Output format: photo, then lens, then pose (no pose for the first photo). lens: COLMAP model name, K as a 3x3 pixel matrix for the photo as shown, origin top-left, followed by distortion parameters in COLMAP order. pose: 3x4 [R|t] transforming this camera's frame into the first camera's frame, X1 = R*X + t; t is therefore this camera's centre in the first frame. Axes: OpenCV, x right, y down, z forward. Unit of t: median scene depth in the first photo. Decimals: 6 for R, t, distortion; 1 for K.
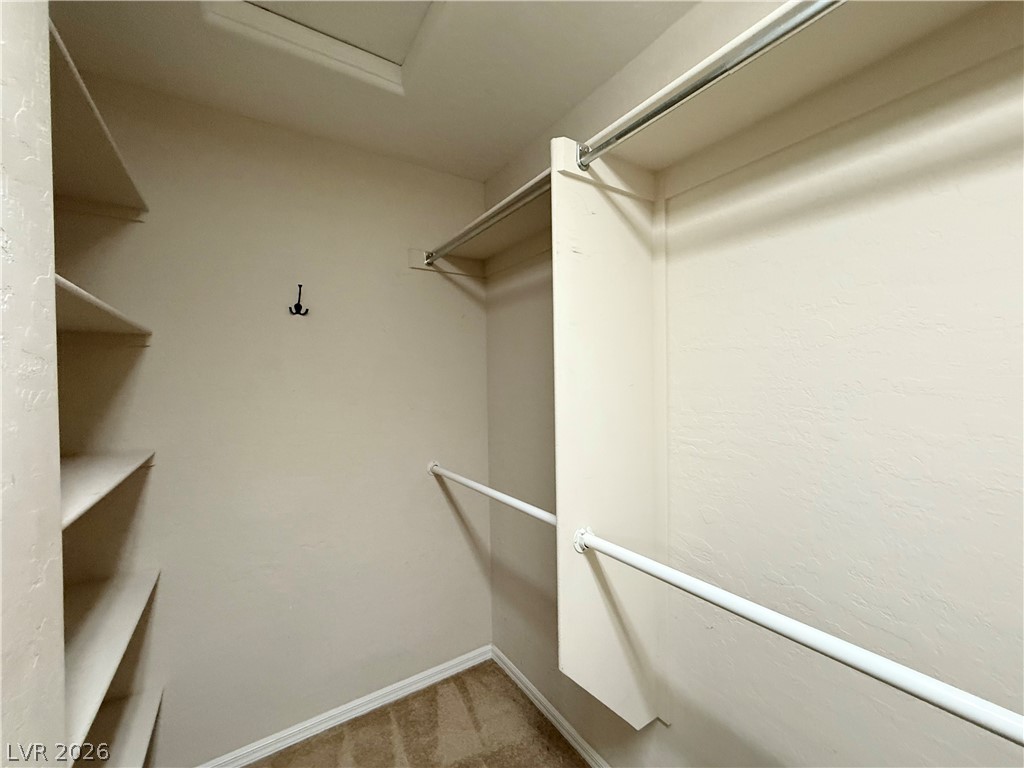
lens RADIAL K [[406.0, 0, 505.4], [0, 406.0, 388.0], [0, 0, 1]] dist [-0.002162, 0.000283]
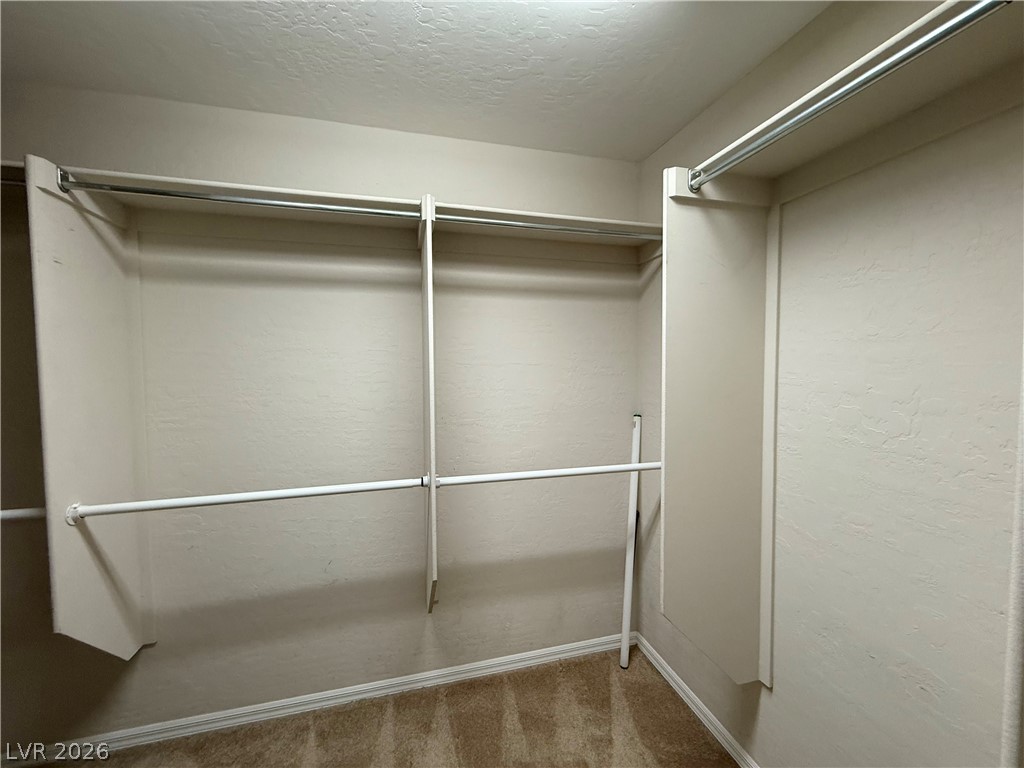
lens RADIAL K [[406.0, 0, 507.1], [0, 406.0, 390.2], [0, 0, 1]] dist [-0.002162, 0.000283]
pose [[0.311877, -0.036019, 0.949439, -0.484904], [0.008575, 0.999347, 0.035096, -0.006666], [-0.950084, -0.002805, 0.311983, -0.507530]]
